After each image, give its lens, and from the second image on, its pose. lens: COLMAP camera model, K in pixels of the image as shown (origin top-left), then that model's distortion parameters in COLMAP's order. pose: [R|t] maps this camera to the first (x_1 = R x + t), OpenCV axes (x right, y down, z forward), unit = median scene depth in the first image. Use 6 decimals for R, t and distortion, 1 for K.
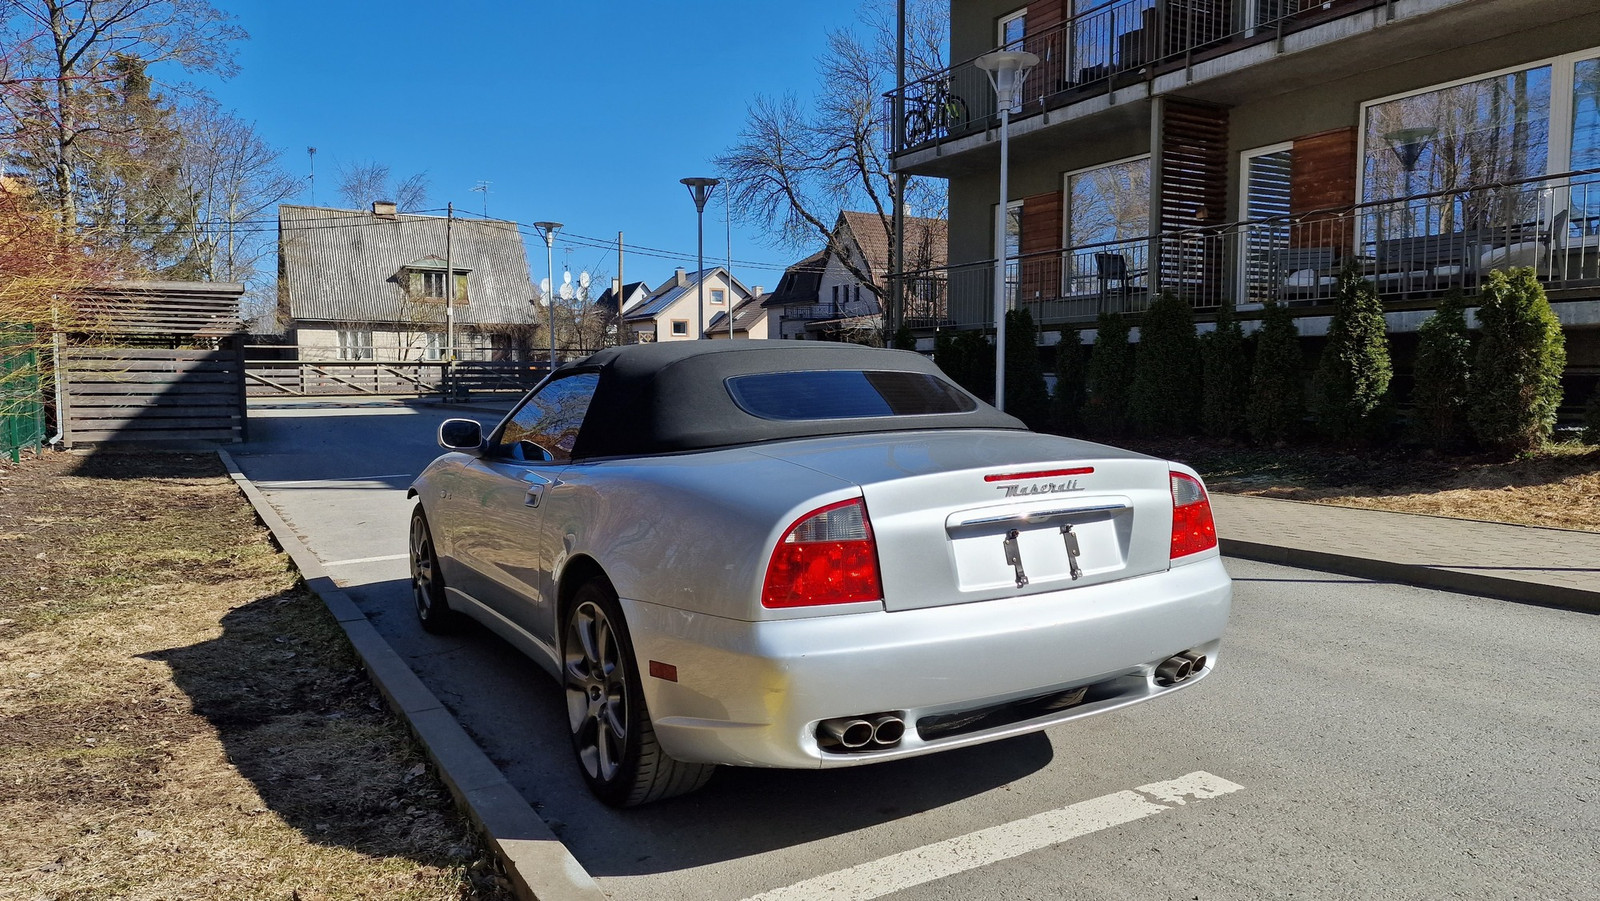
lens RADIAL K [[1073.4, 0, 792.1], [0, 1073.4, 451.6], [0, 0, 1]] dist [0.033449, -0.002291]
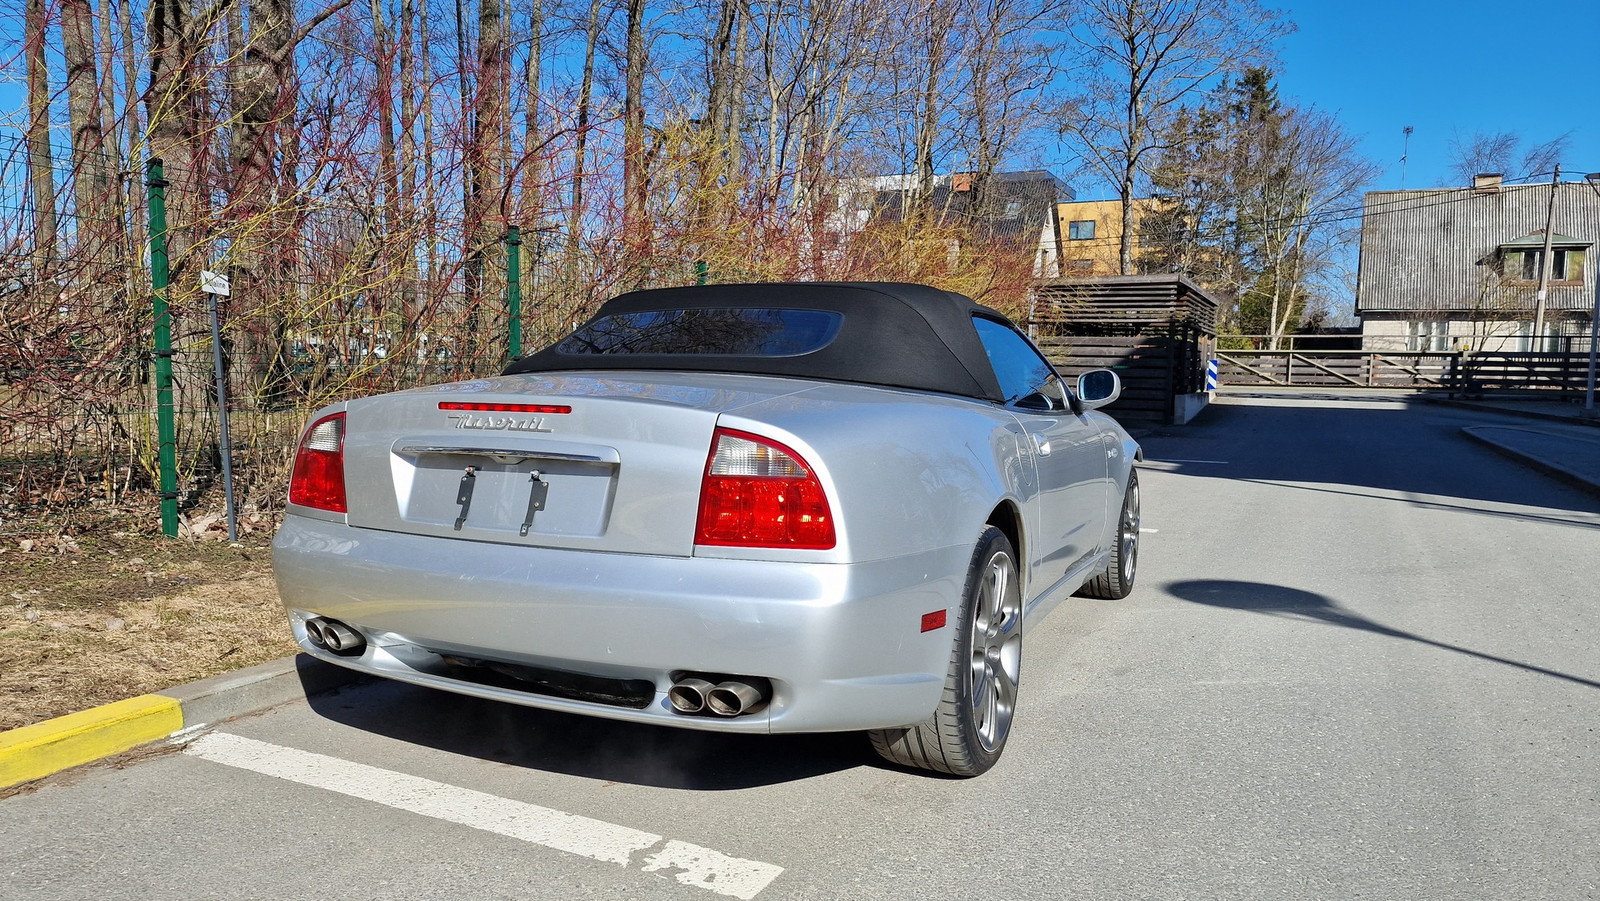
lens RADIAL K [[1073.4, 0, 792.1], [0, 1073.4, 451.6], [0, 0, 1]] dist [0.033449, -0.002291]
pose [[0.552952, 0.083542, -0.829014, 0.113178], [-0.081498, 0.995613, 0.045972, -0.000295], [0.829218, 0.042142, 0.557335, 0.073990]]
